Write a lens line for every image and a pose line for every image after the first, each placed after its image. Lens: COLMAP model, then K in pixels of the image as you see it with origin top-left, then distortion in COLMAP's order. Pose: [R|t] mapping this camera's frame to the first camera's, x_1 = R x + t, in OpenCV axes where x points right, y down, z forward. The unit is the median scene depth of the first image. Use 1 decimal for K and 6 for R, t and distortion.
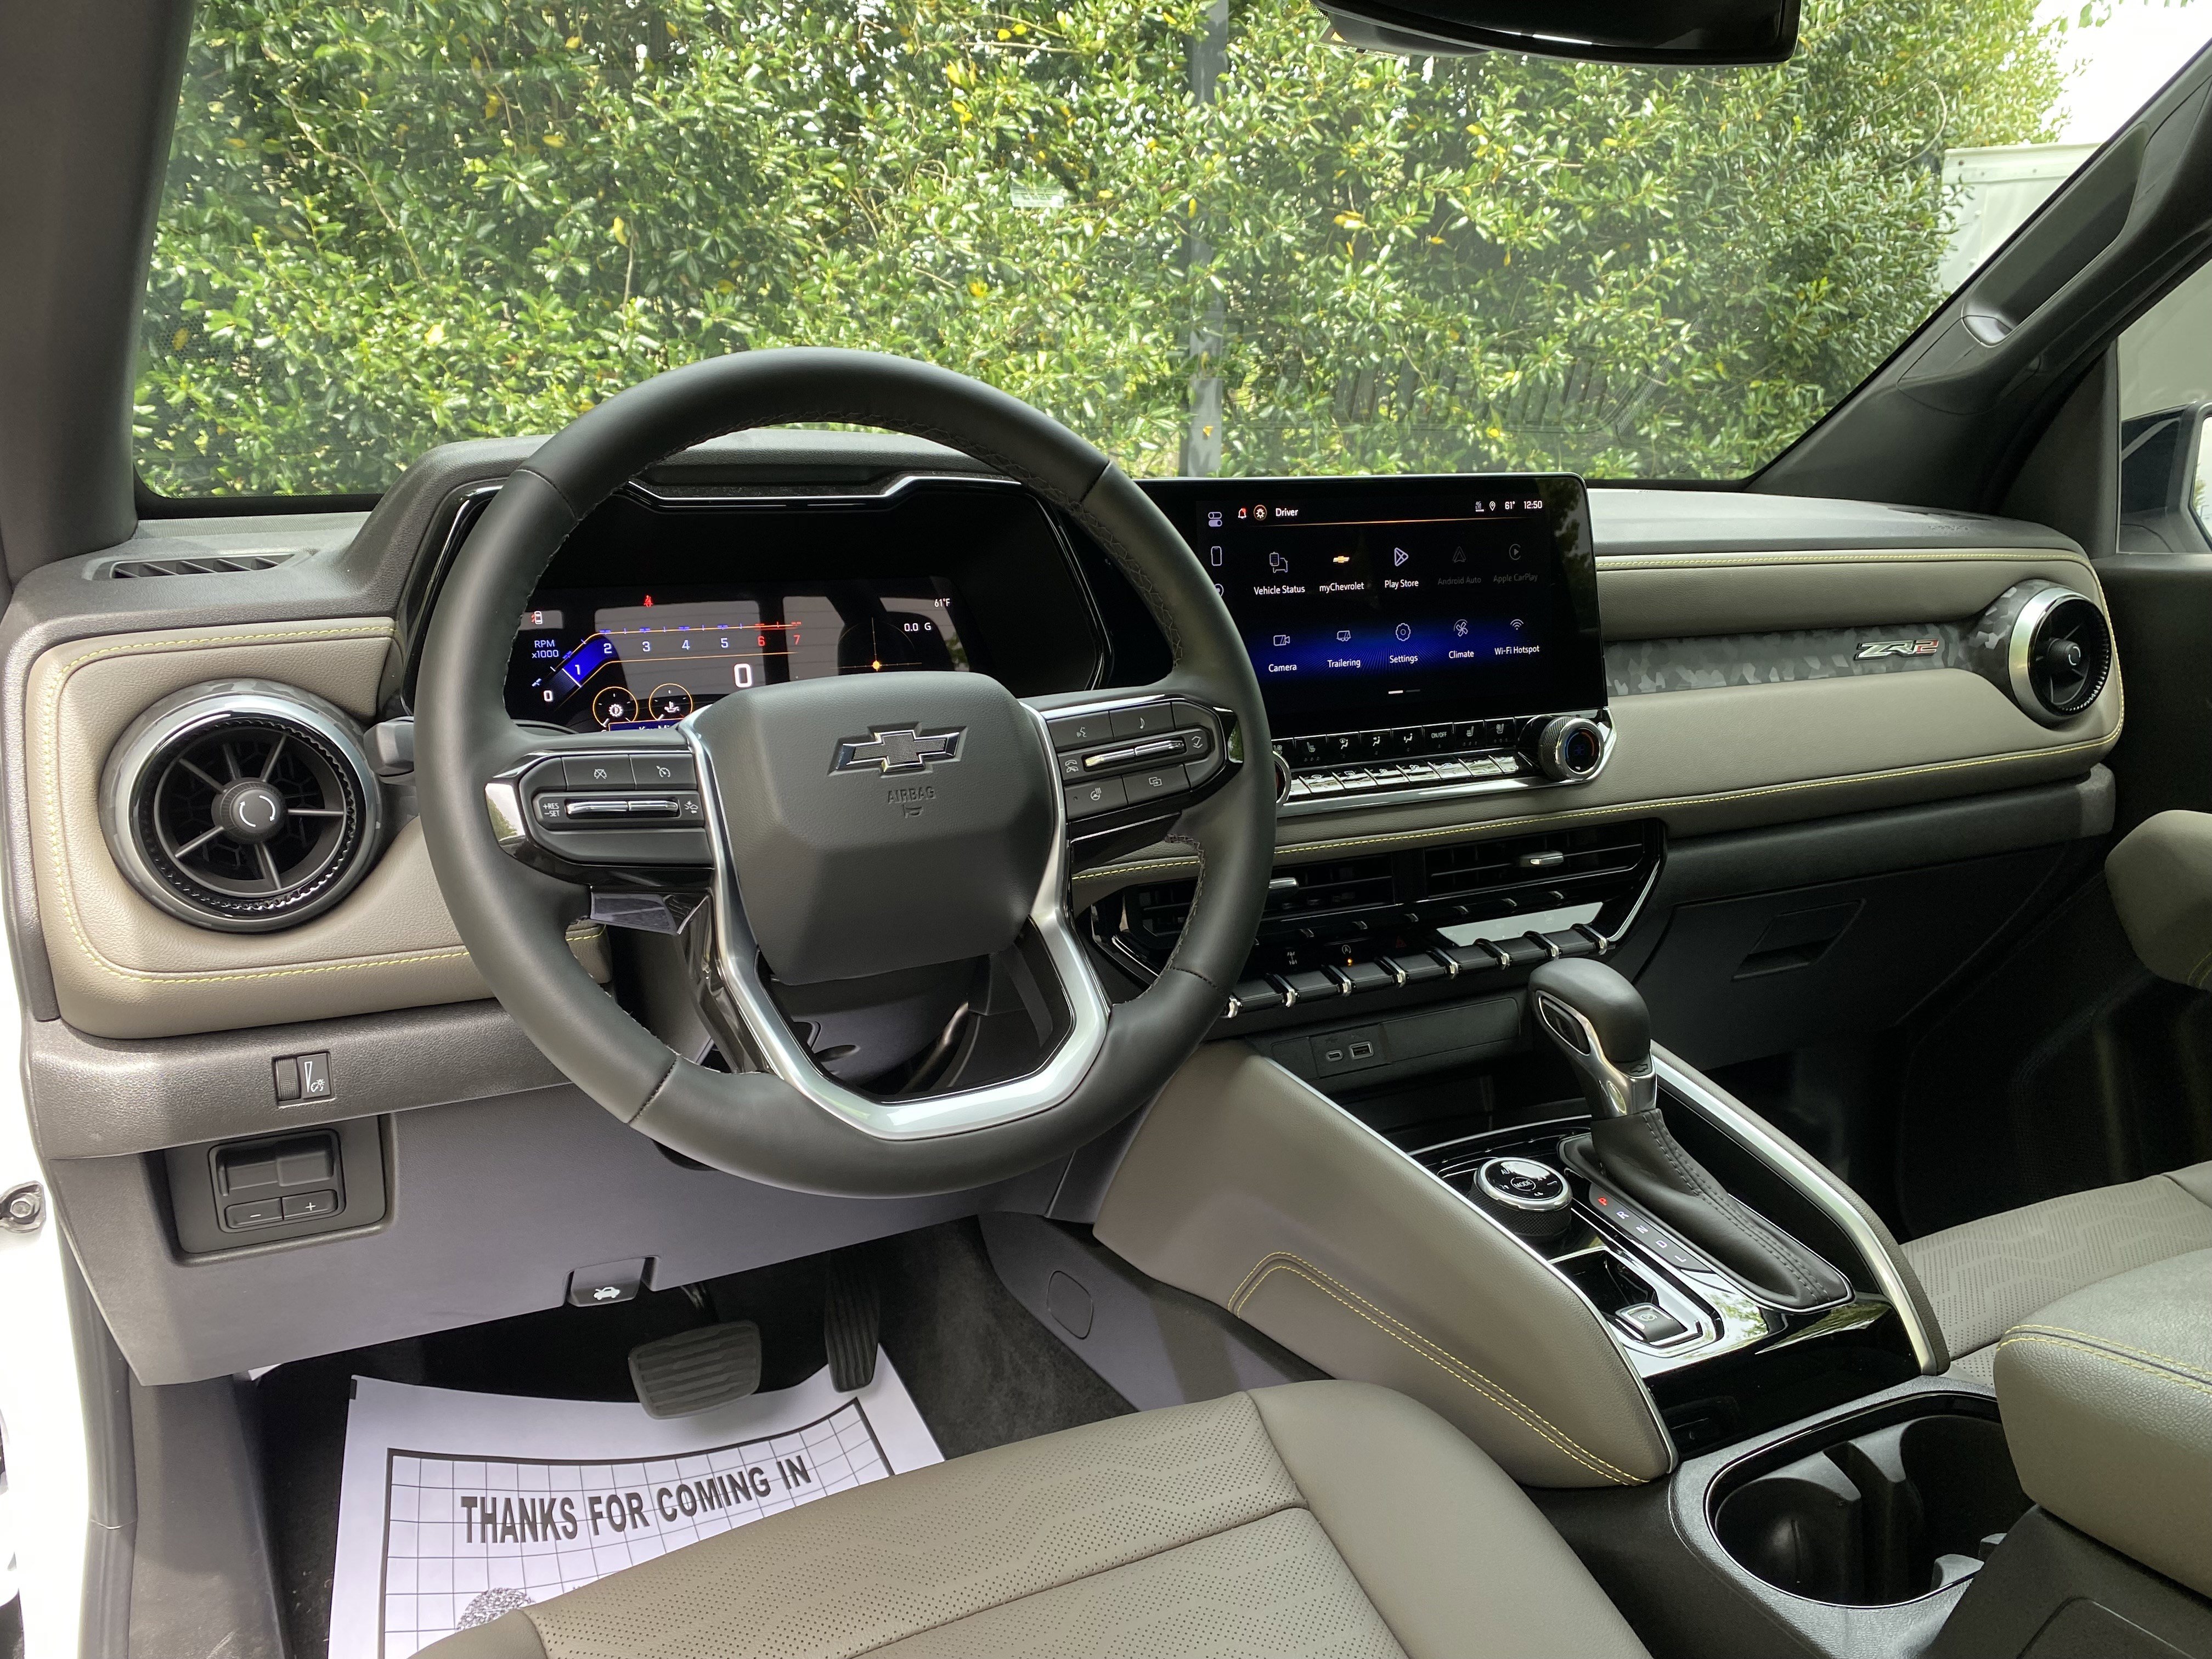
lens RADIAL K [[1757.8, 0, 1111.0], [0, 1757.8, 820.4], [0, 0, 1]] dist [0.043659, -0.032605]
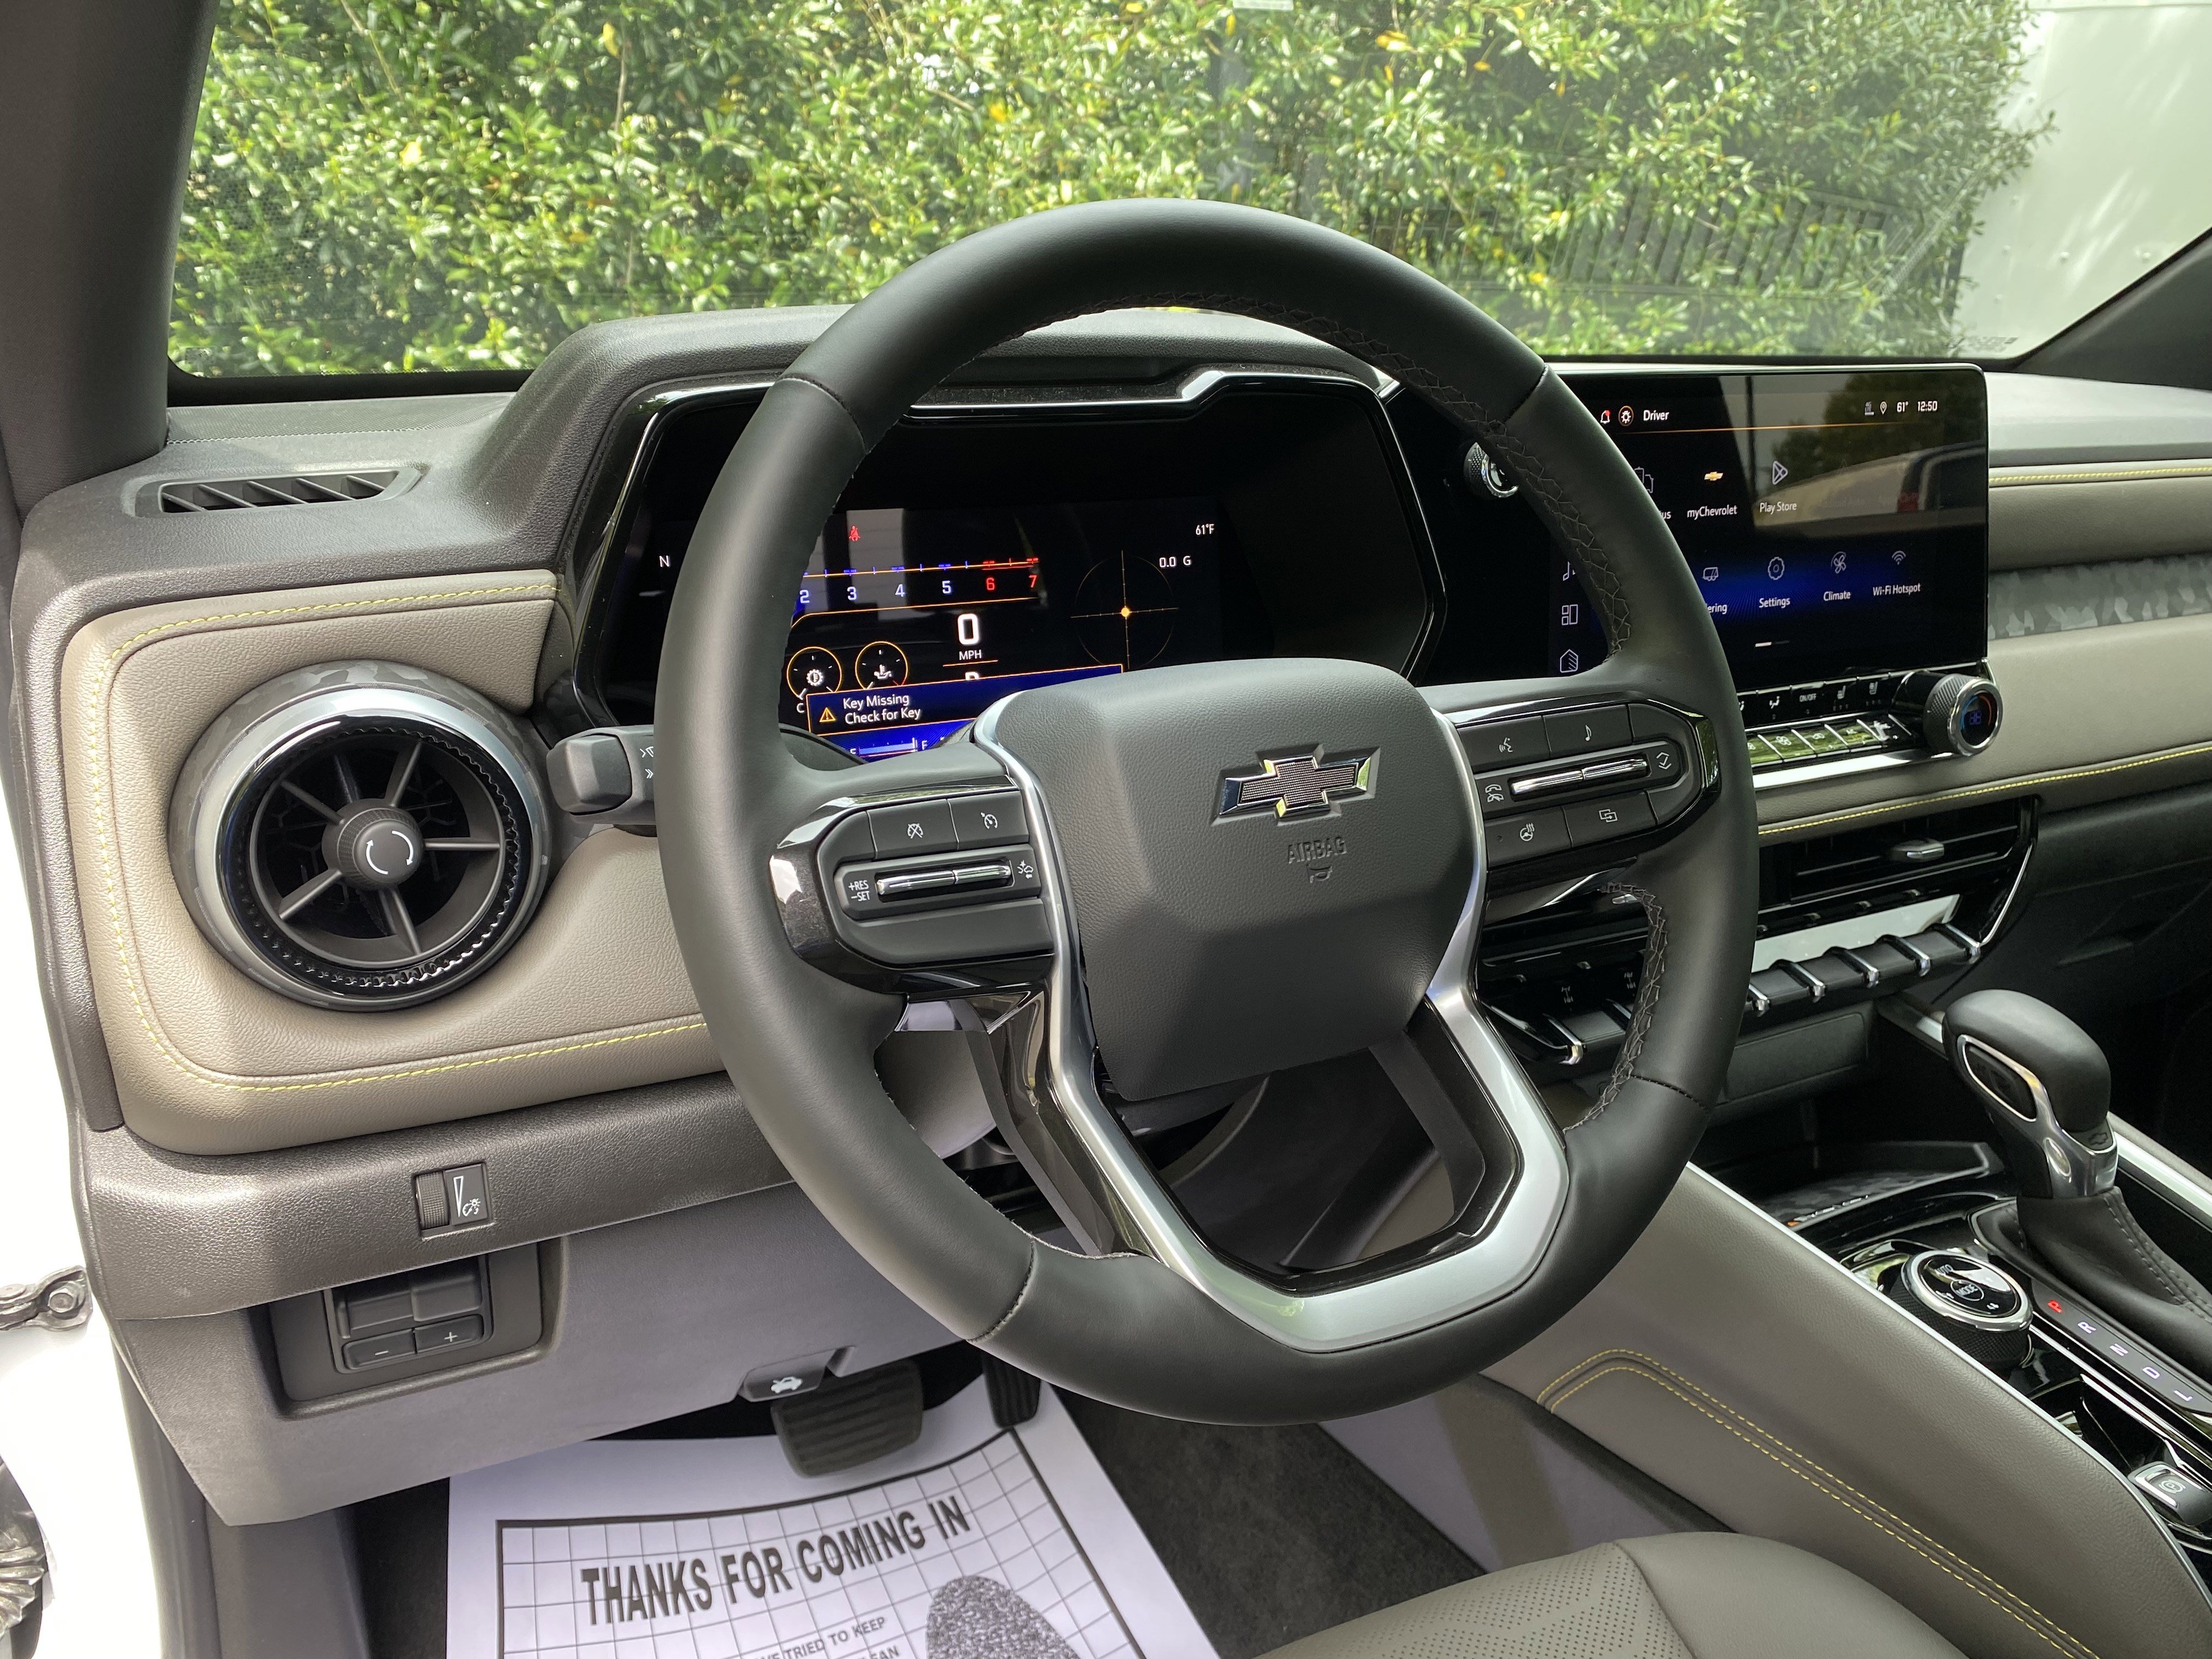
lens RADIAL K [[1757.8, 0, 1109.6], [0, 1757.8, 836.0], [0, 0, 1]] dist [0.043659, -0.032605]
pose [[0.999802, 0.008660, 0.017891, -0.127004], [-0.010321, 0.995432, 0.094913, -0.052175], [-0.016987, -0.095079, 0.995325, 0.175941]]
